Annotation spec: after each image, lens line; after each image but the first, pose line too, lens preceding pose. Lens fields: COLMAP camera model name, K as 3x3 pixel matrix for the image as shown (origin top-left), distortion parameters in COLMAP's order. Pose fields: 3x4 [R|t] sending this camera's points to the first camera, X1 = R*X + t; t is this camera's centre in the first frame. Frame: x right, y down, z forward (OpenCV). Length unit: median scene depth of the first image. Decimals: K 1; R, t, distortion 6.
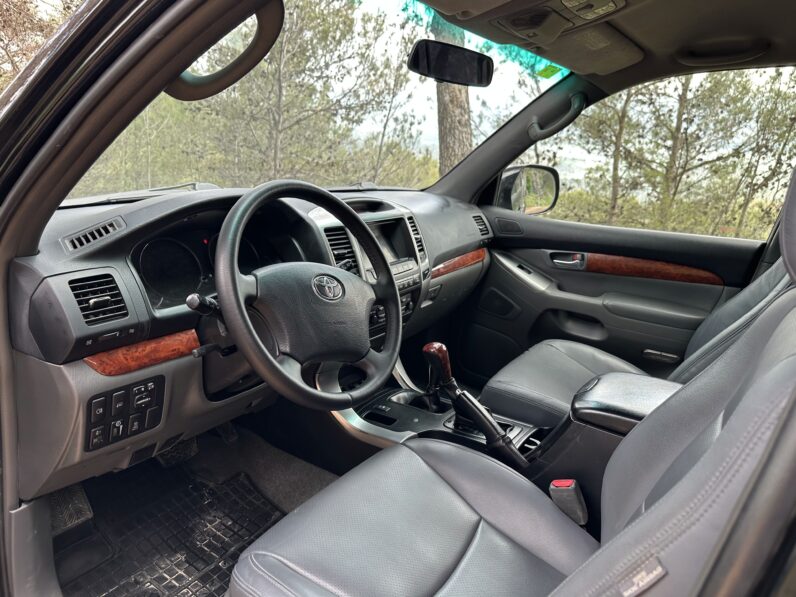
lens RADIAL K [[554.8, 0, 397.8], [0, 554.8, 292.5], [0, 0, 1]] dist [0.058116, -0.100219]
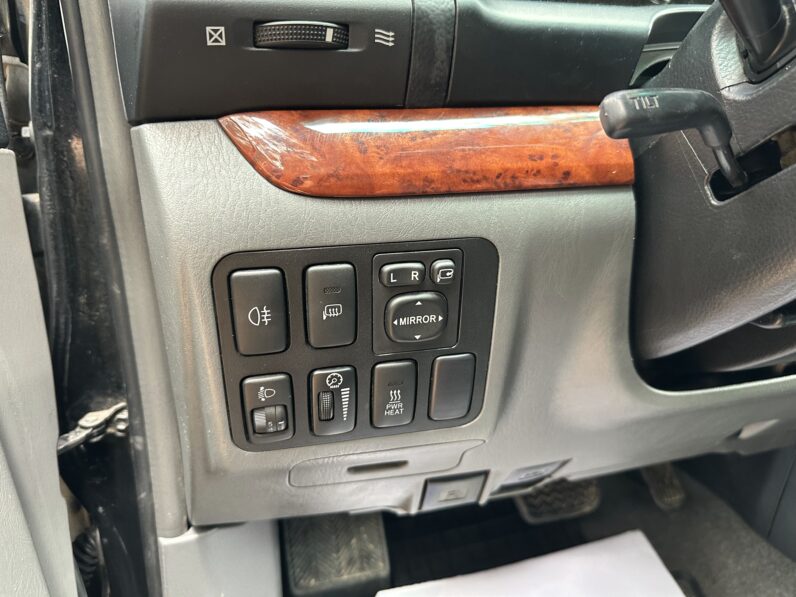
lens RADIAL K [[591.4, 0, 398.0], [0, 591.4, 298.5], [0, 0, 1]] dist [0.030070, -0.004472]
pose [[0.758423, 0.081353, -0.646666, -0.169796], [-0.091976, 0.995610, 0.017380, 0.113374], [0.645240, 0.046296, 0.762576, 0.483691]]
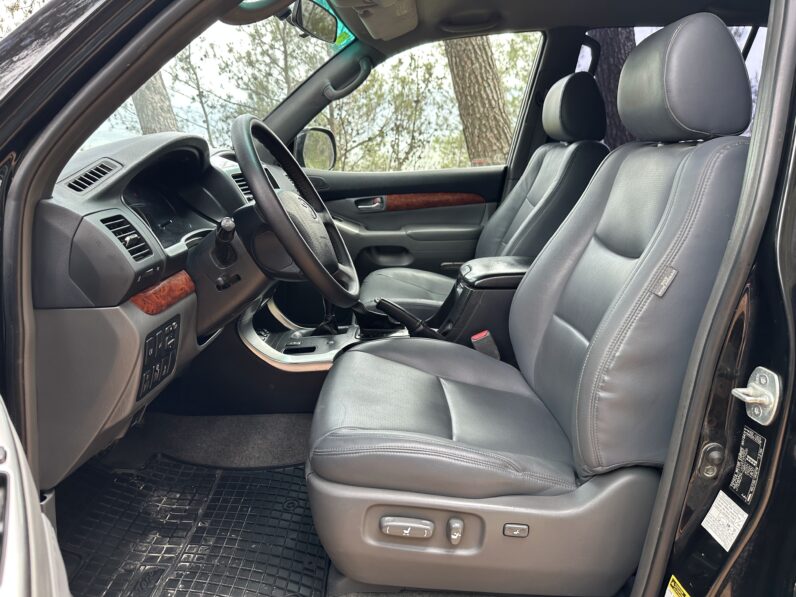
lens RADIAL K [[554.8, 0, 397.8], [0, 554.8, 292.5], [0, 0, 1]] dist [0.058116, -0.100219]
pose [[0.836548, -0.212043, 0.505199, -0.381565], [0.207334, 0.976018, 0.066338, 0.080290], [-0.507150, 0.049250, 0.860450, -0.041061]]
